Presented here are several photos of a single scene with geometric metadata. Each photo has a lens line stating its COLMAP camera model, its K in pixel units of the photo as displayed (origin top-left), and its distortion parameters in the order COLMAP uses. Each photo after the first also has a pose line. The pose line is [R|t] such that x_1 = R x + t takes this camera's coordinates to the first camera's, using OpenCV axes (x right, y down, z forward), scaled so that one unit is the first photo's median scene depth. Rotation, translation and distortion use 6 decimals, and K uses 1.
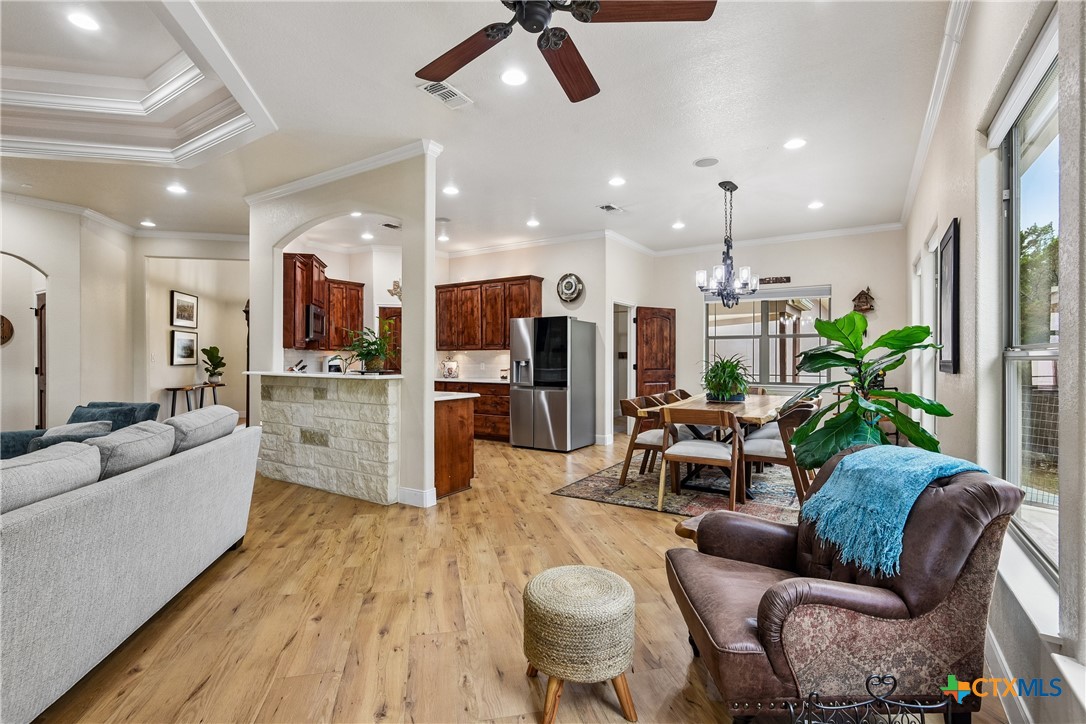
lens RADIAL K [[505.6, 0, 532.6], [0, 505.6, 357.8], [0, 0, 1]] dist [-0.001926, -0.000391]
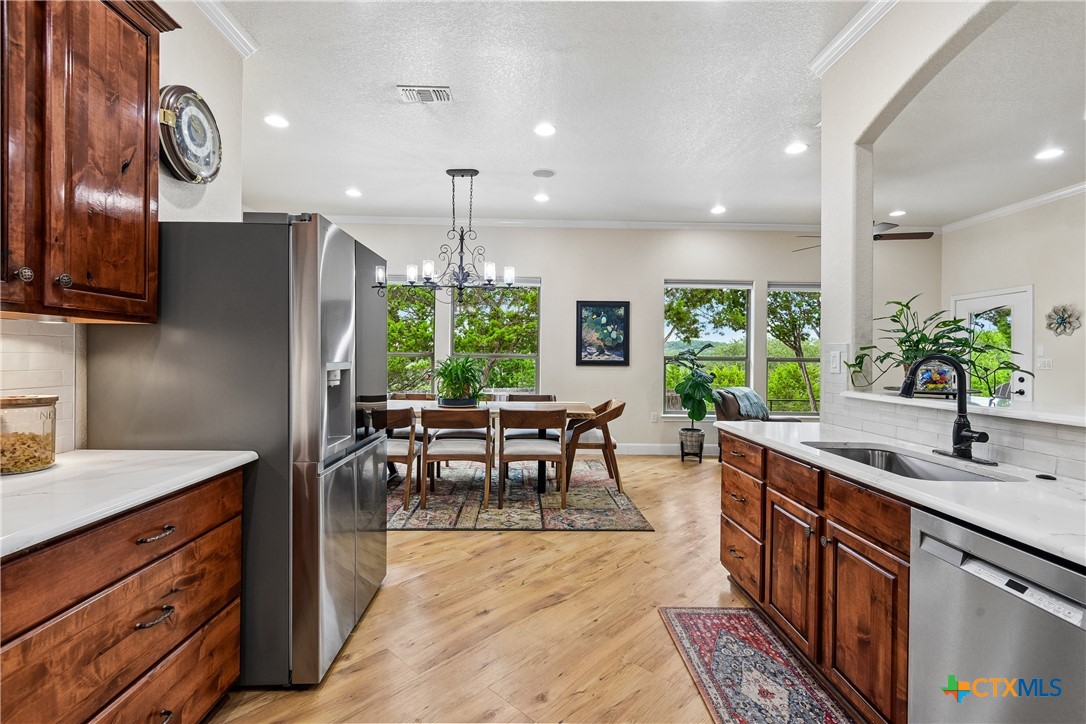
lens RADIAL K [[491.6, 0, 537.4], [0, 491.6, 357.8], [0, 0, 1]] dist [0.001703, -0.000980]
pose [[-0.572191, -0.008085, 0.820080, -0.307213], [-0.010766, 0.999939, 0.002346, -0.003490], [-0.820050, -0.007487, -0.572244, 0.994815]]
